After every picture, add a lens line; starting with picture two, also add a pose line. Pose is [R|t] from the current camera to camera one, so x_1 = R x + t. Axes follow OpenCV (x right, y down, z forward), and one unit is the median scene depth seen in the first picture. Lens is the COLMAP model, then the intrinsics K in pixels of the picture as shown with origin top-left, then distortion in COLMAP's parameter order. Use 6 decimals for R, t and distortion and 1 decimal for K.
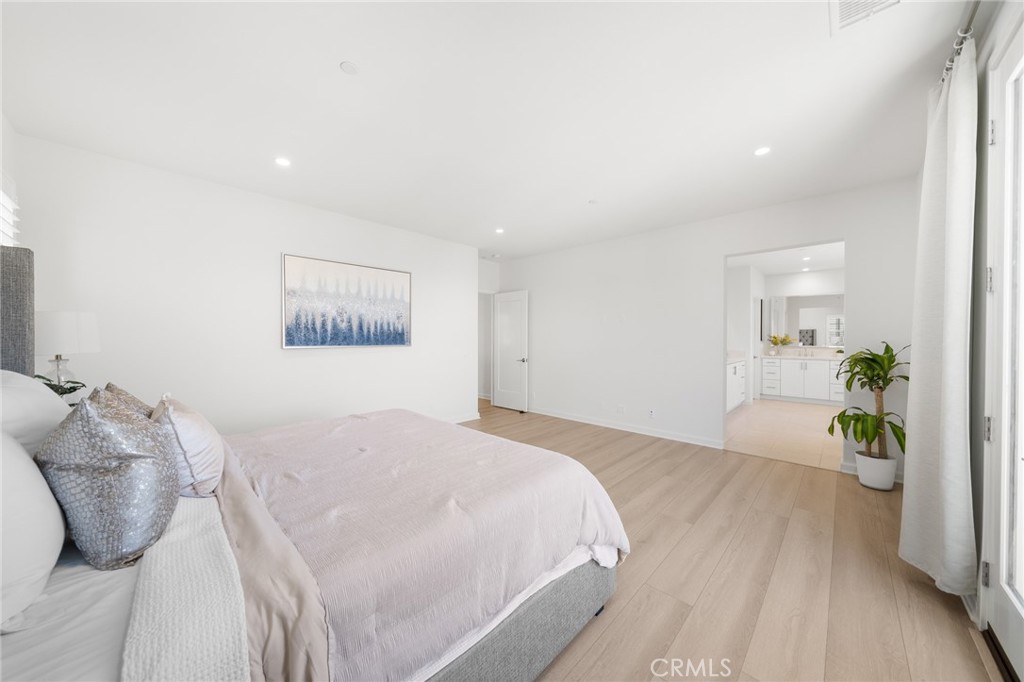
lens RADIAL K [[347.8, 0, 508.0], [0, 347.8, 340.6], [0, 0, 1]] dist [-0.005047, -0.000641]
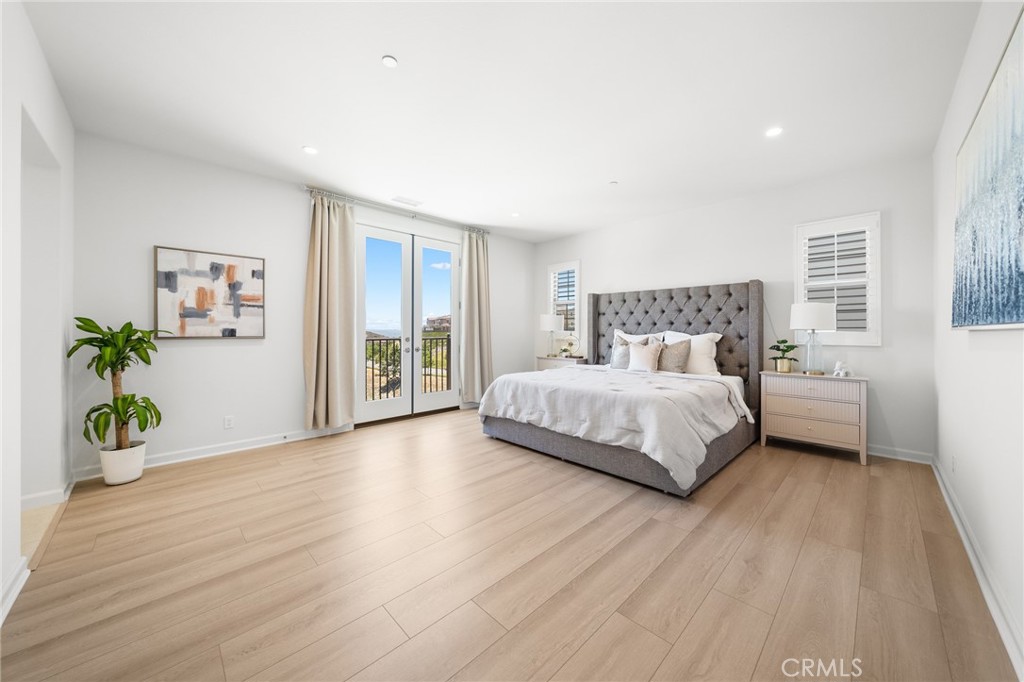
lens RADIAL K [[362.5, 0, 514.0], [0, 362.5, 334.4], [0, 0, 1]] dist [-0.001148, -0.000039]
pose [[-0.999895, -0.001595, 0.014429, 0.045010], [-0.001359, 0.999865, 0.016387, 0.029459], [-0.014453, 0.016366, -0.999762, 1.867079]]
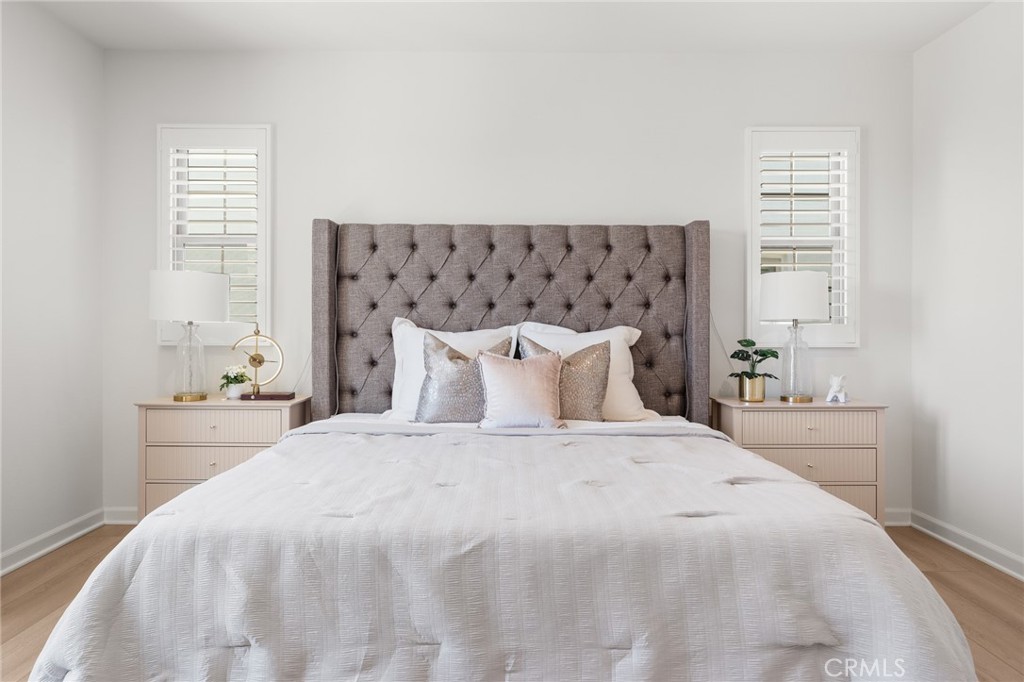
lens RADIAL K [[656.5, 0, 508.5], [0, 656.5, 333.5], [0, 0, 1]] dist [-0.001013, 0.000110]
pose [[-0.713540, 0.008578, -0.700562, 0.276041], [-0.007607, 0.999771, 0.019990, 0.035615], [0.700573, 0.019593, -0.713312, 1.160563]]
